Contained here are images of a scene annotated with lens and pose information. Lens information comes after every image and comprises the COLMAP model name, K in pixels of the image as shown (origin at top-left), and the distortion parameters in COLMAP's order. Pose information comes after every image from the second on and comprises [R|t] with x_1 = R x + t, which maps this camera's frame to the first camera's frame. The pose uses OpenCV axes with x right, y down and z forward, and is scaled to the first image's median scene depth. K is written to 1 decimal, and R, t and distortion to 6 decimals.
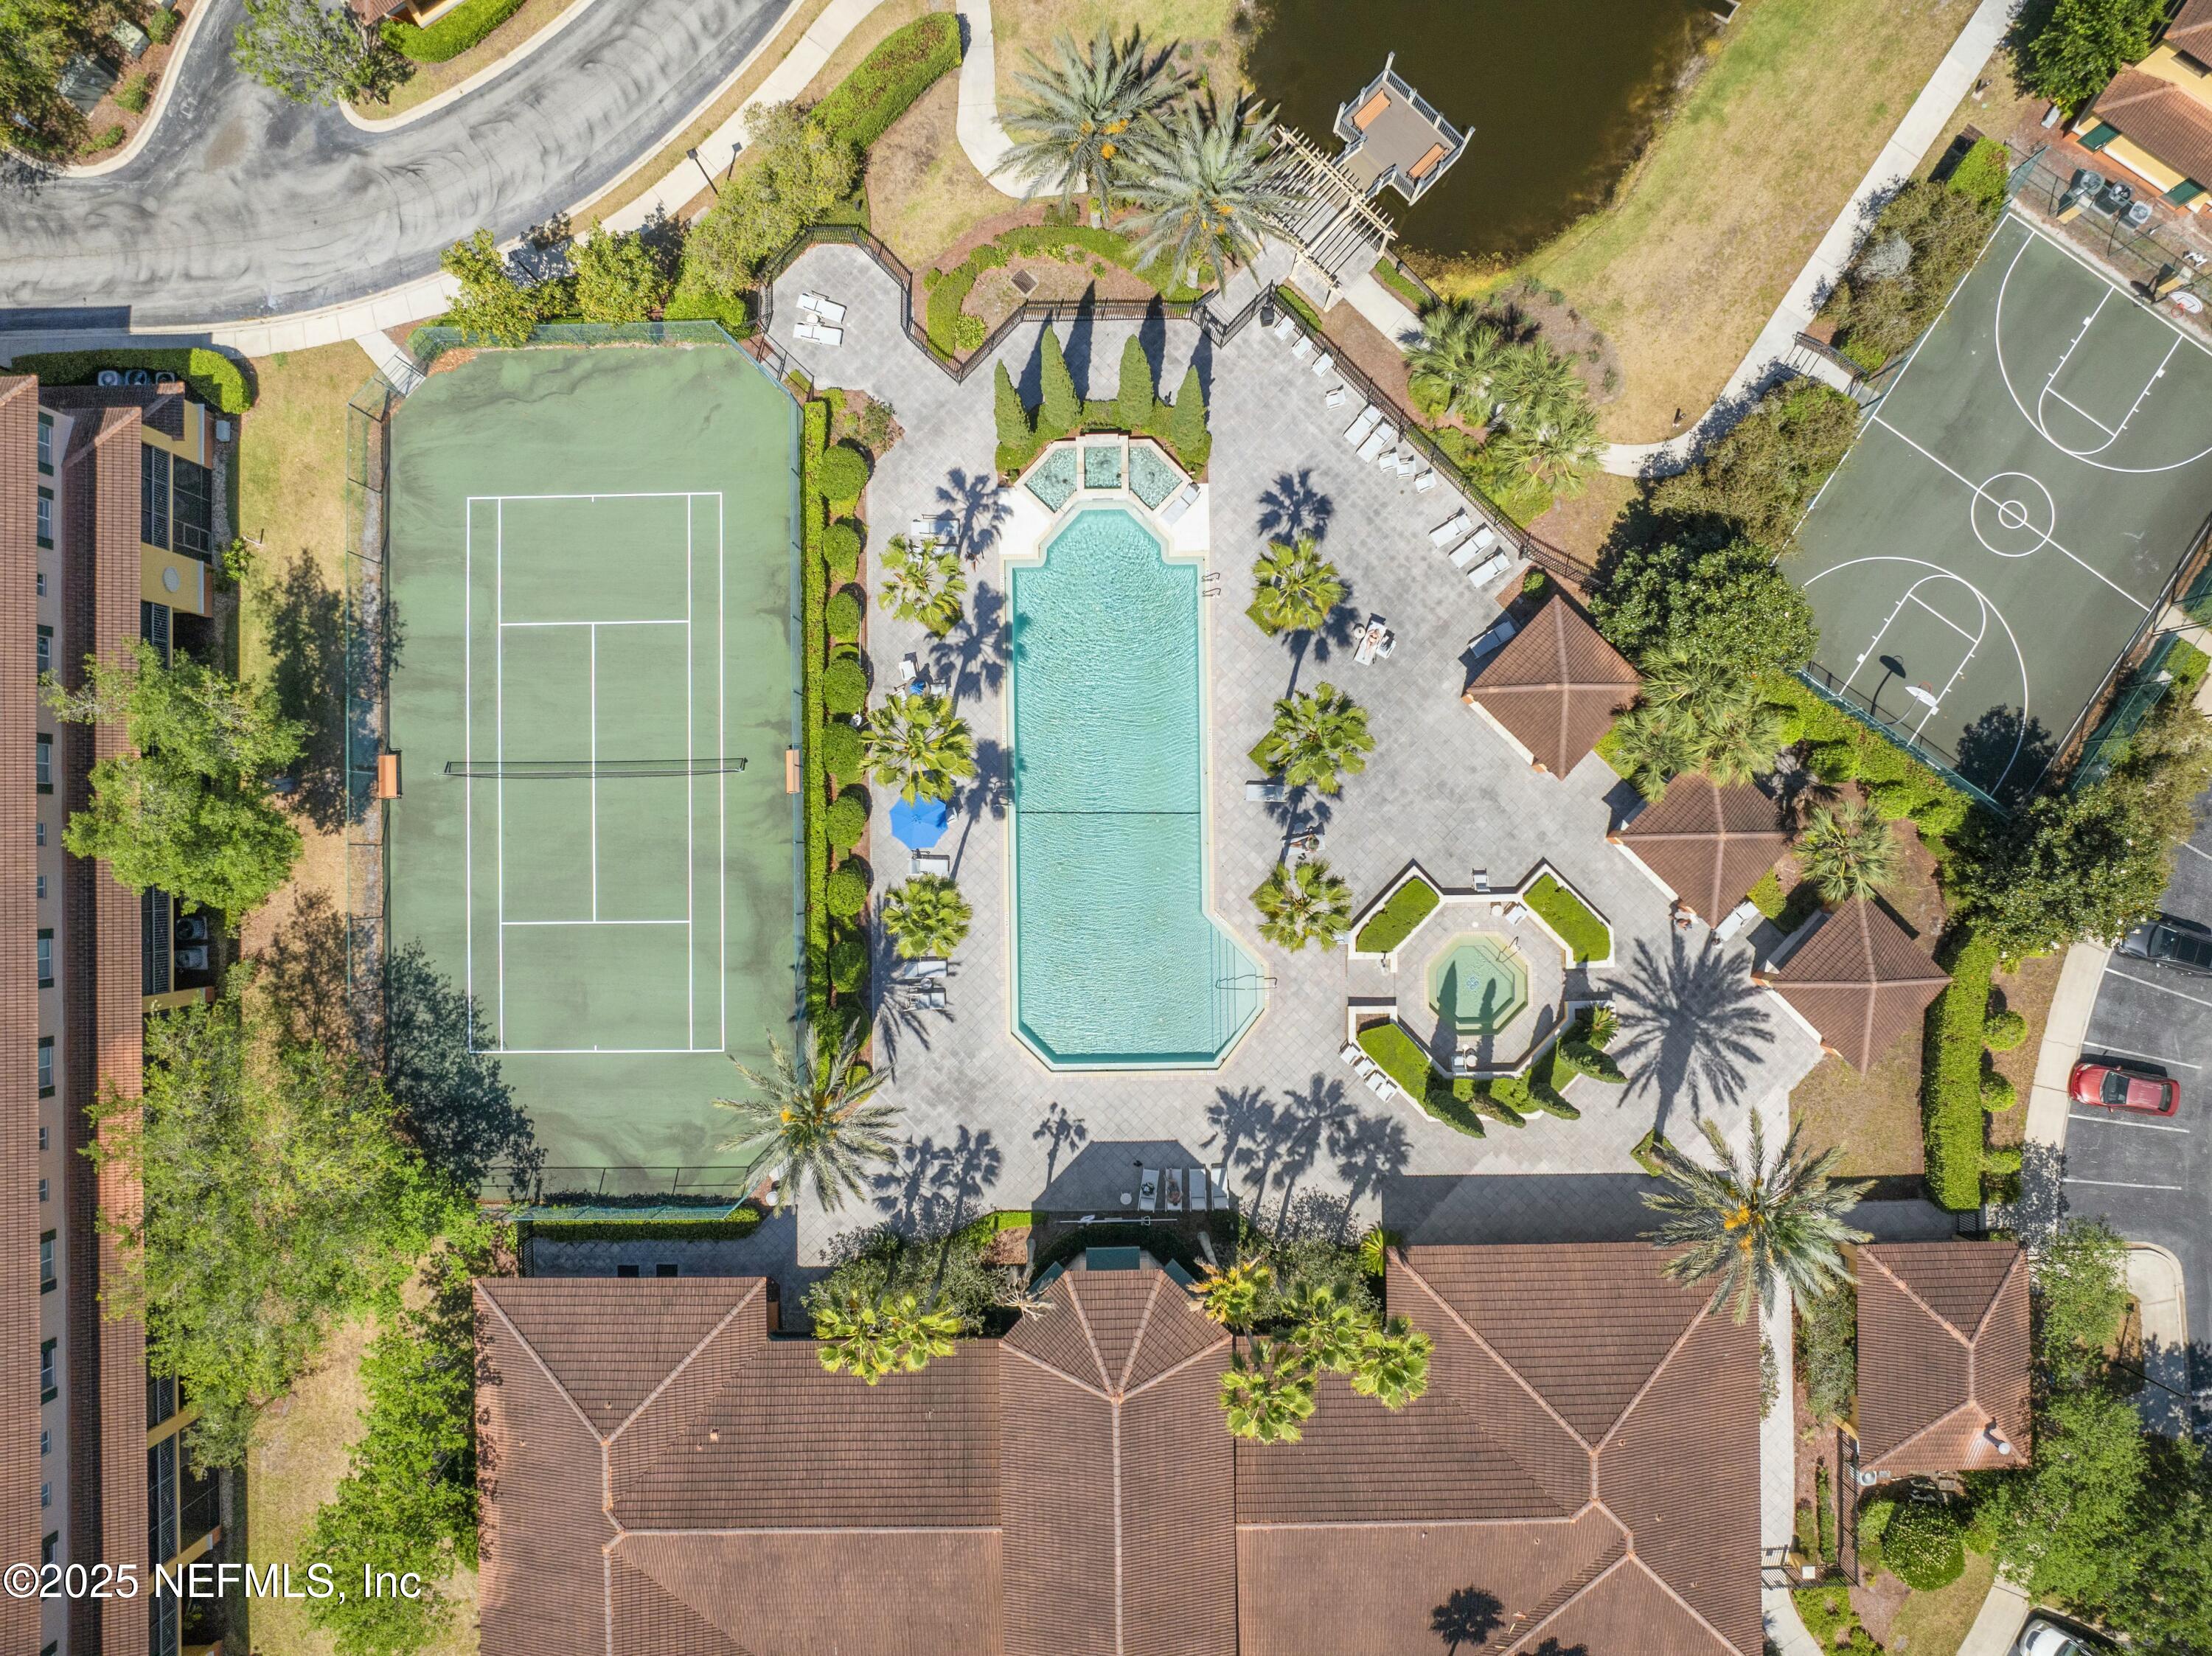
lens RADIAL K [[1551.8, 0, 1100.4], [0, 1551.8, 835.2], [0, 0, 1]] dist [-0.037464, -0.003874]
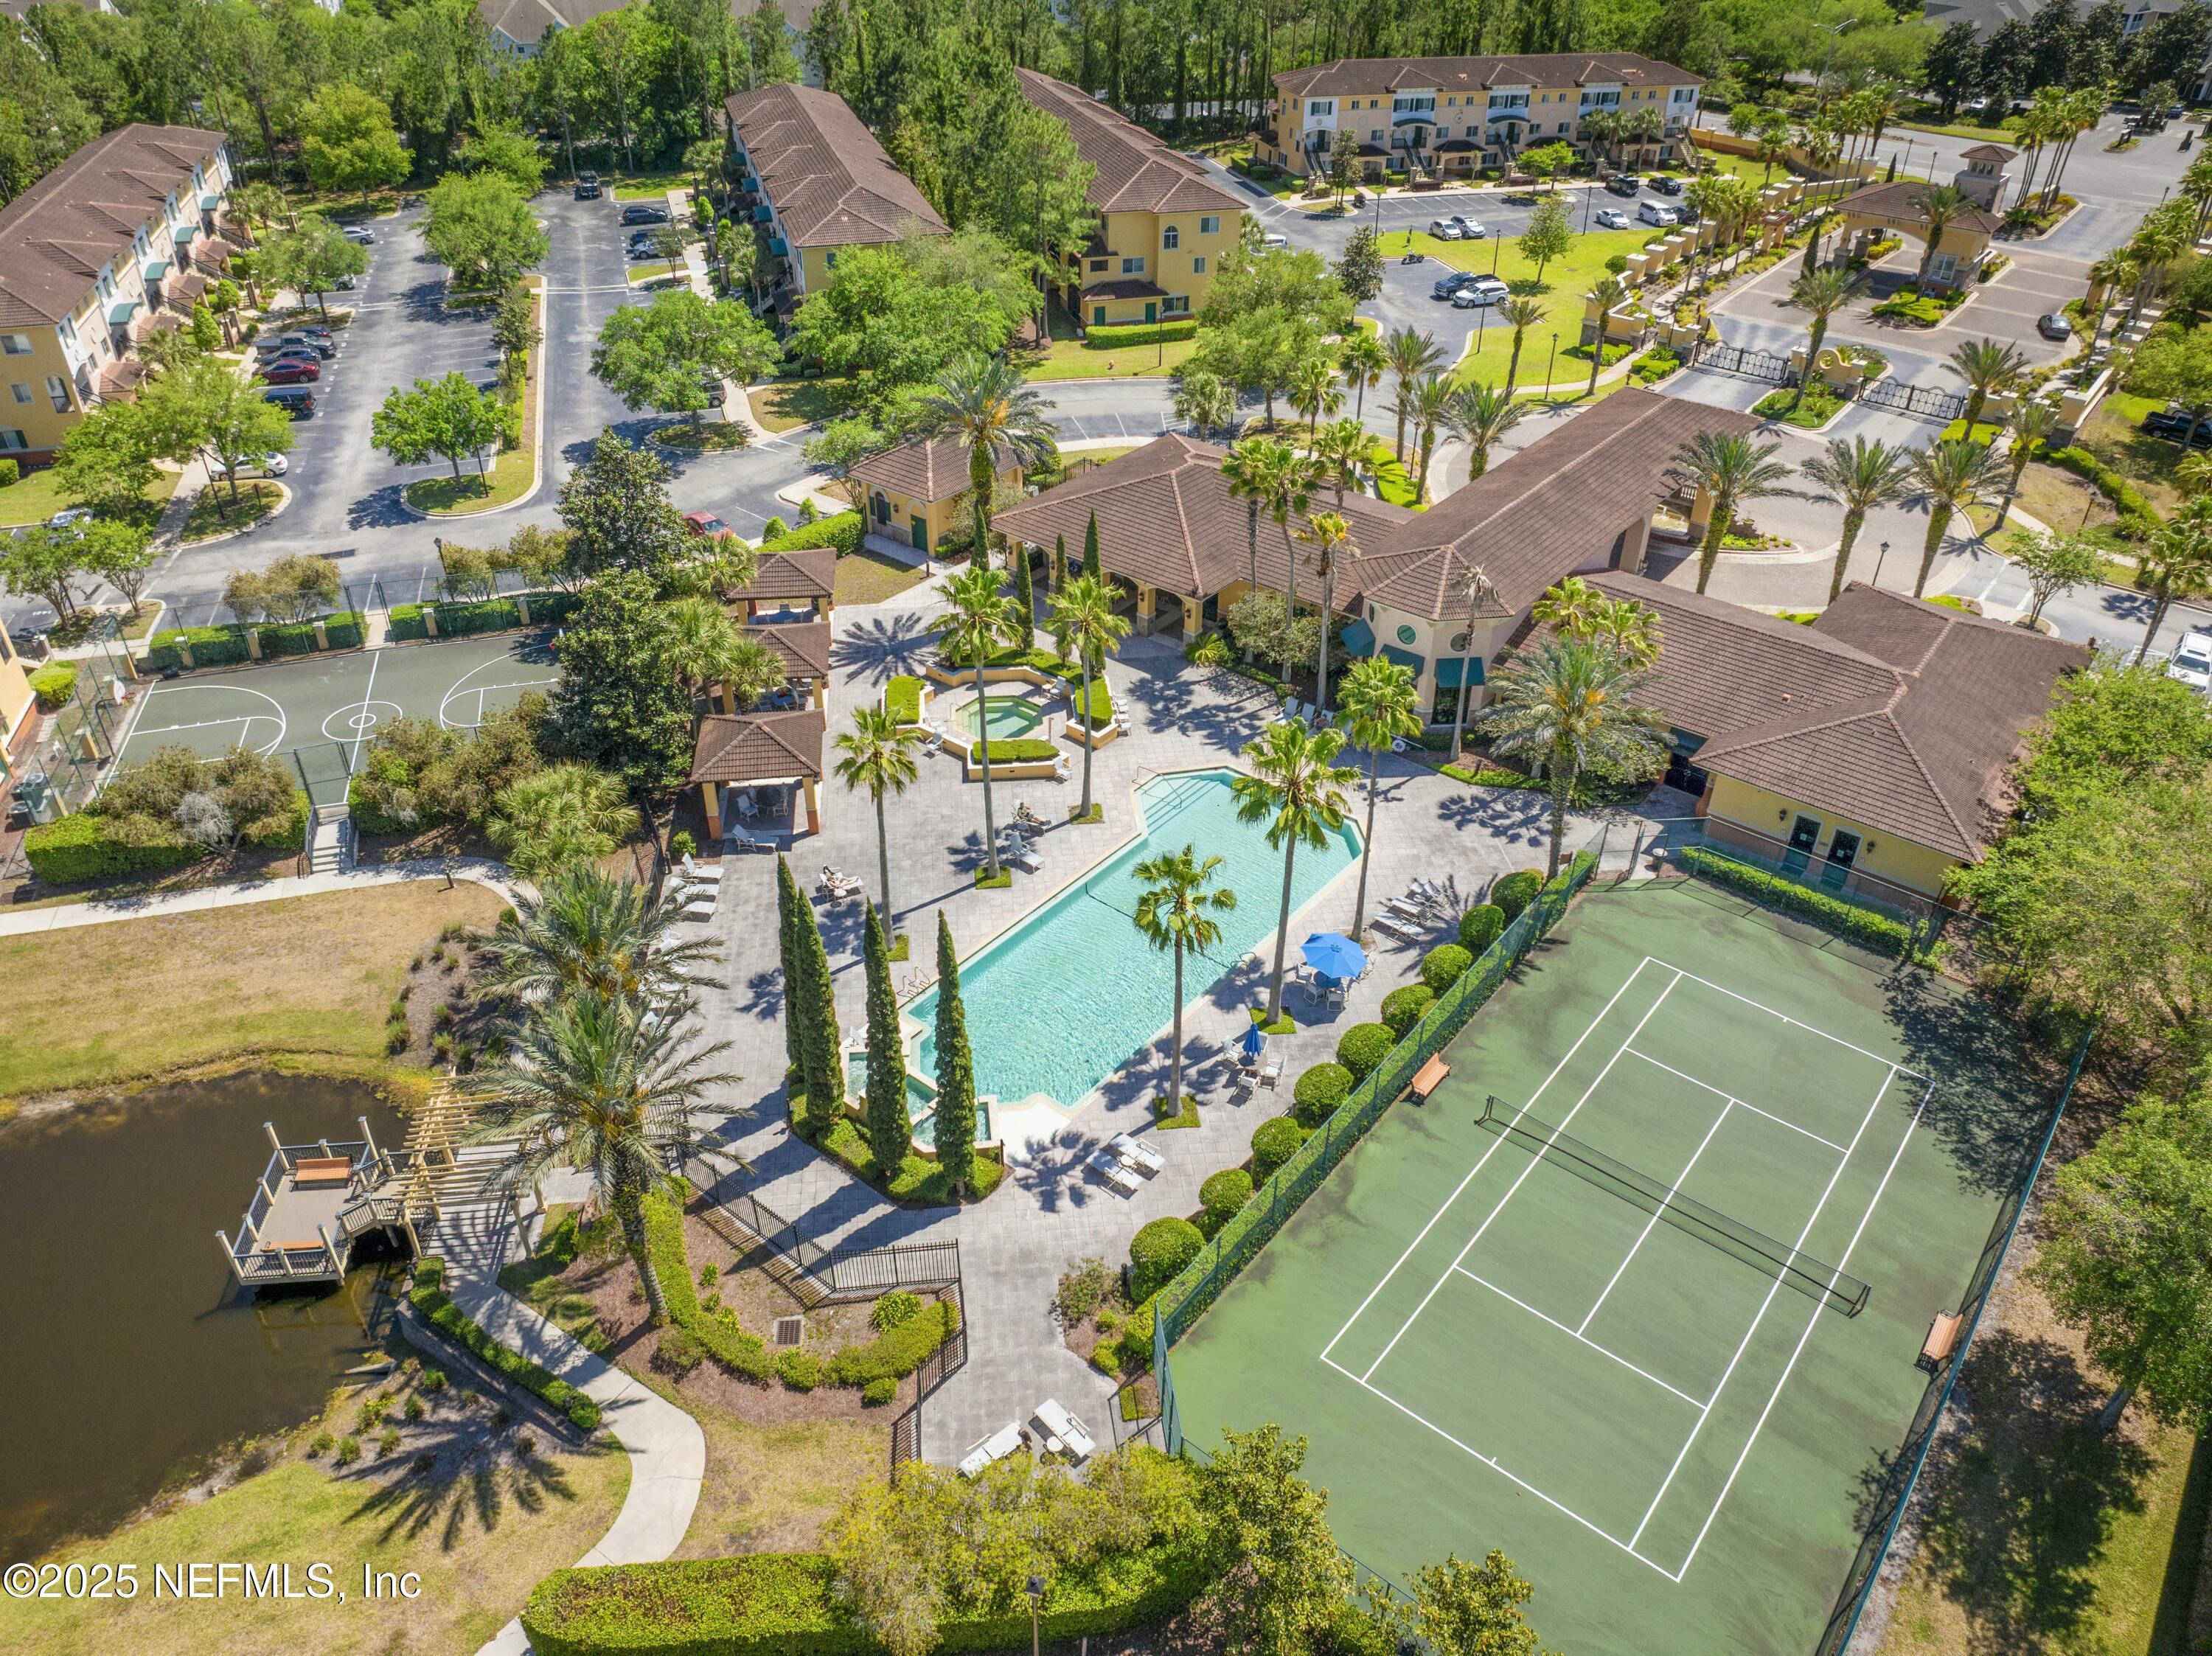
lens RADIAL K [[1551.8, 0, 1101.0], [0, 1551.8, 823.6], [0, 0, 1]] dist [-0.037464, -0.003874]
pose [[-0.771368, -0.360391, 0.524510, -0.444231], [0.636208, -0.417001, 0.649115, -0.630516], [-0.015214, 0.834403, 0.550944, 0.427535]]
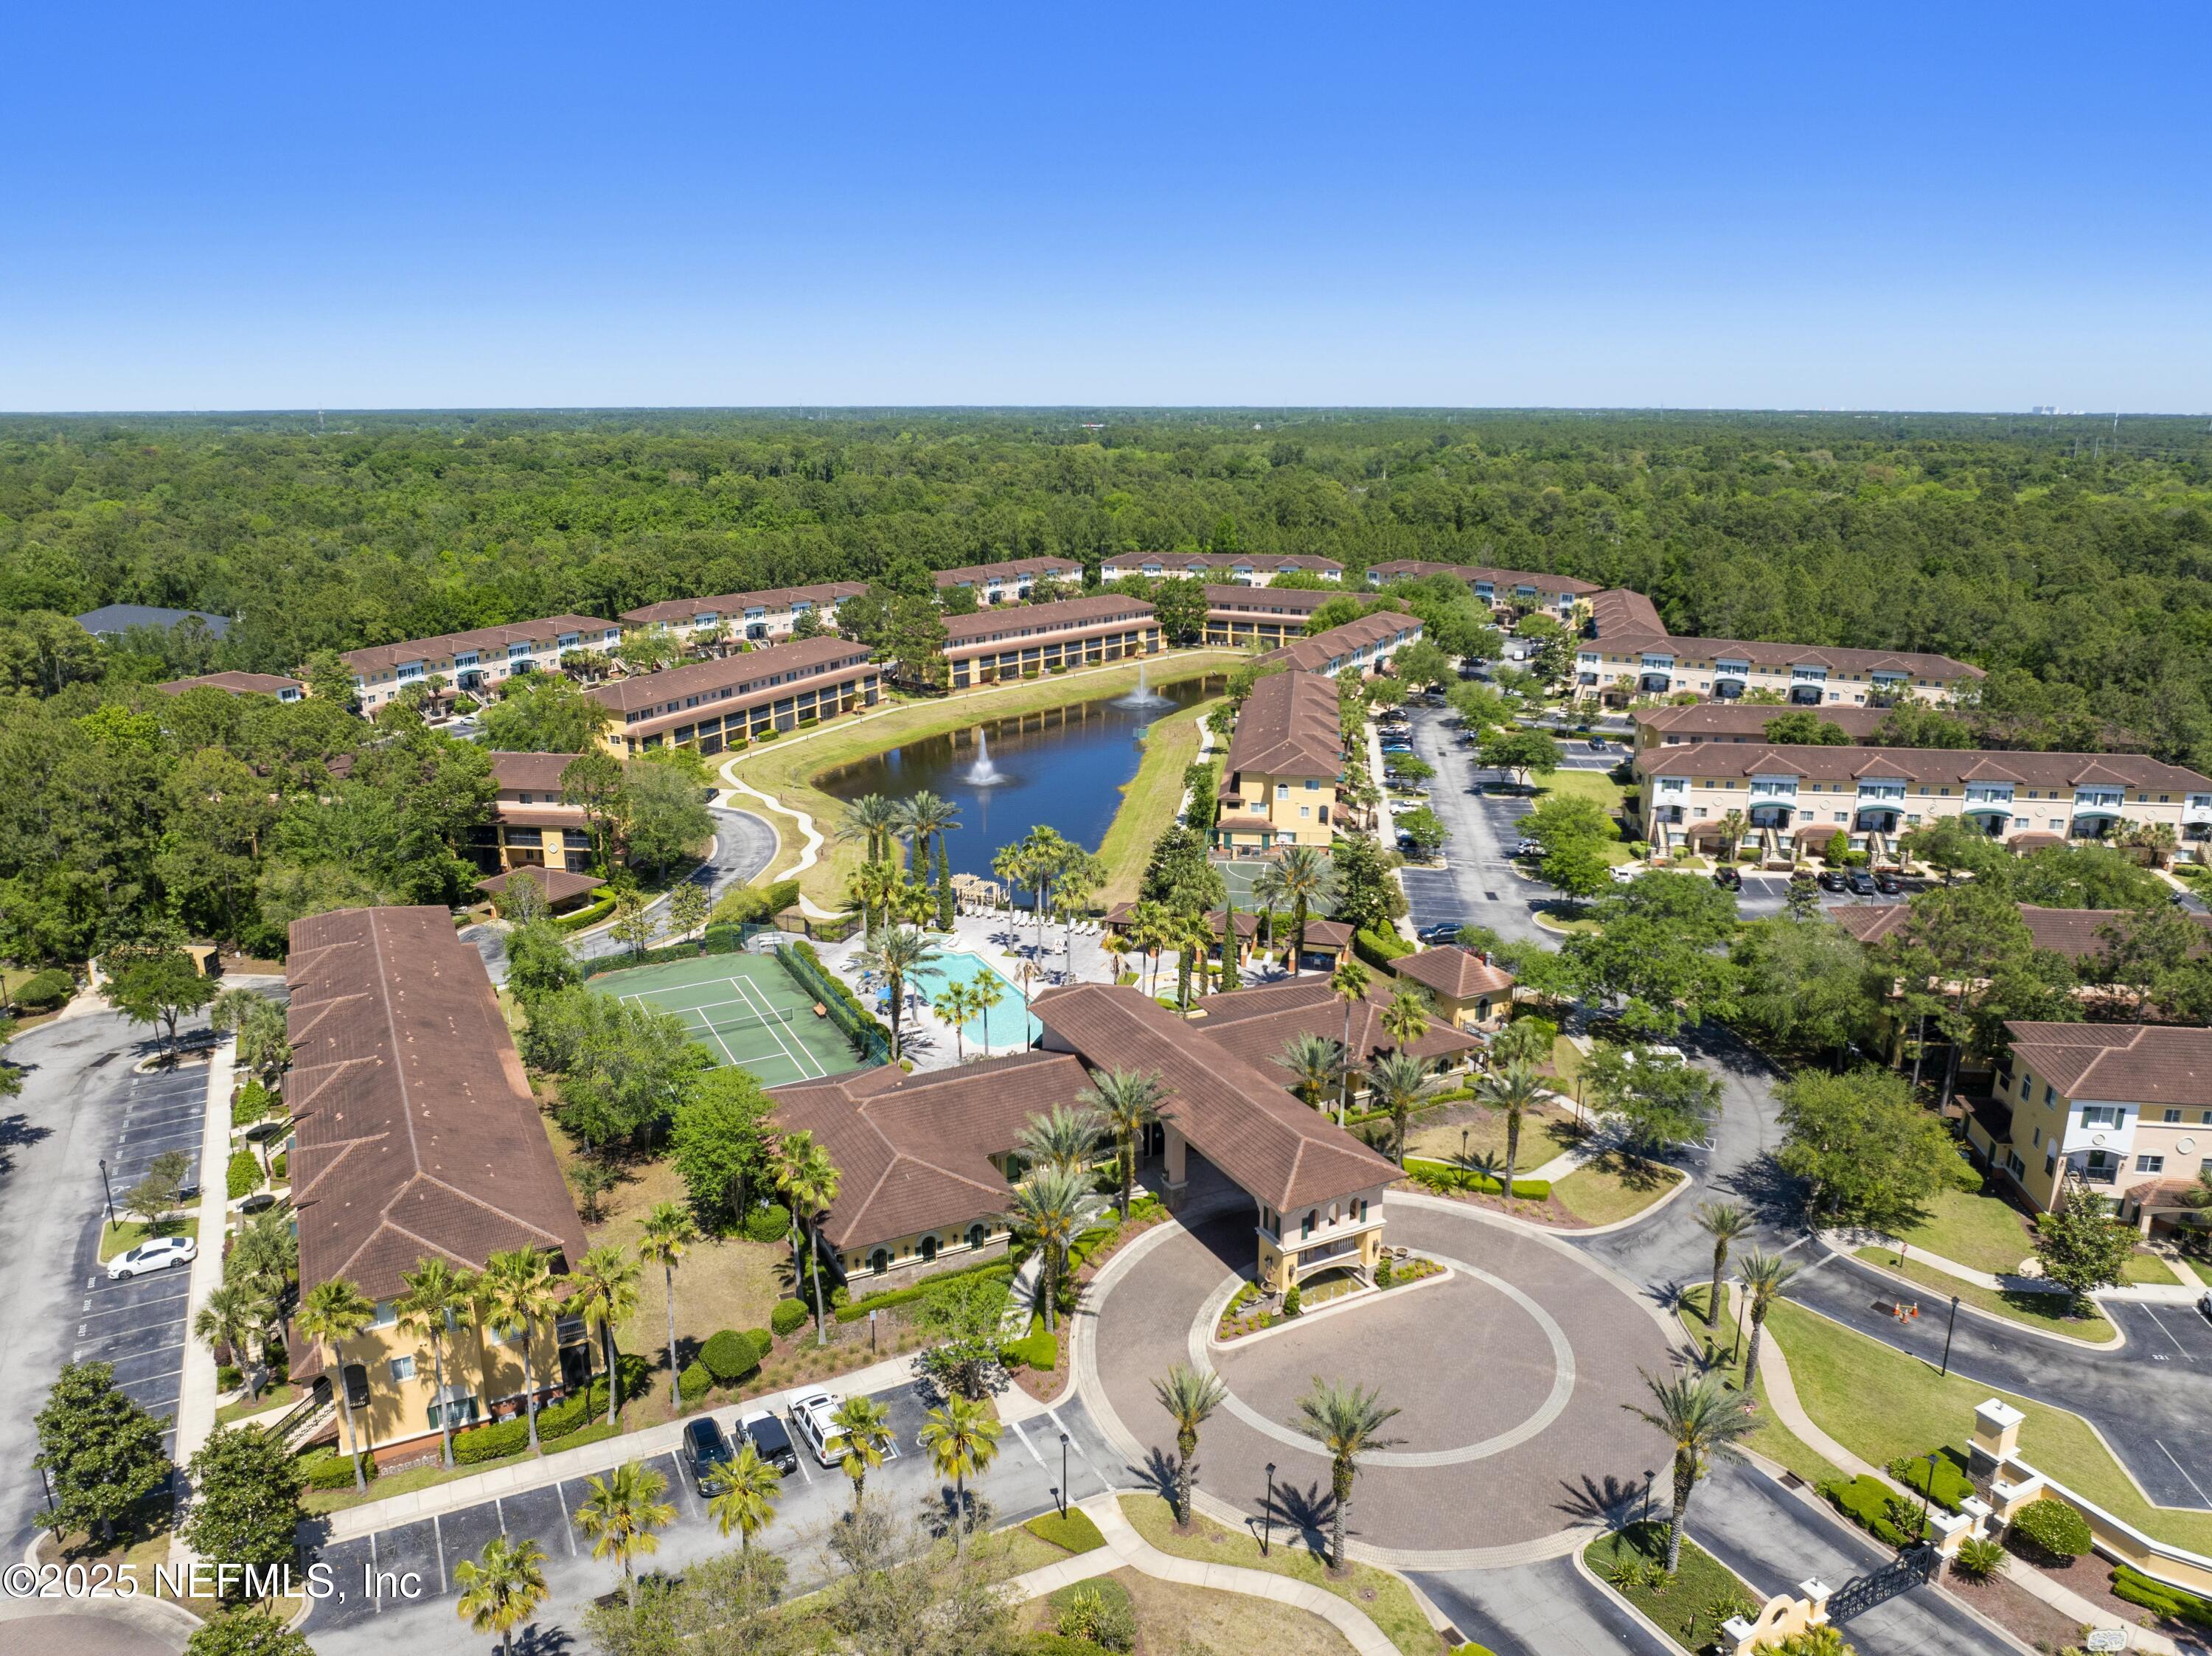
lens RADIAL K [[1551.8, 0, 1110.9], [0, 1551.8, 823.9], [0, 0, 1]] dist [-0.037464, -0.003874]
pose [[0.892615, -0.105828, 0.438223, -0.698477], [0.450313, 0.255369, -0.855573, 1.735745], [-0.021365, 0.961034, 0.275602, 0.225660]]
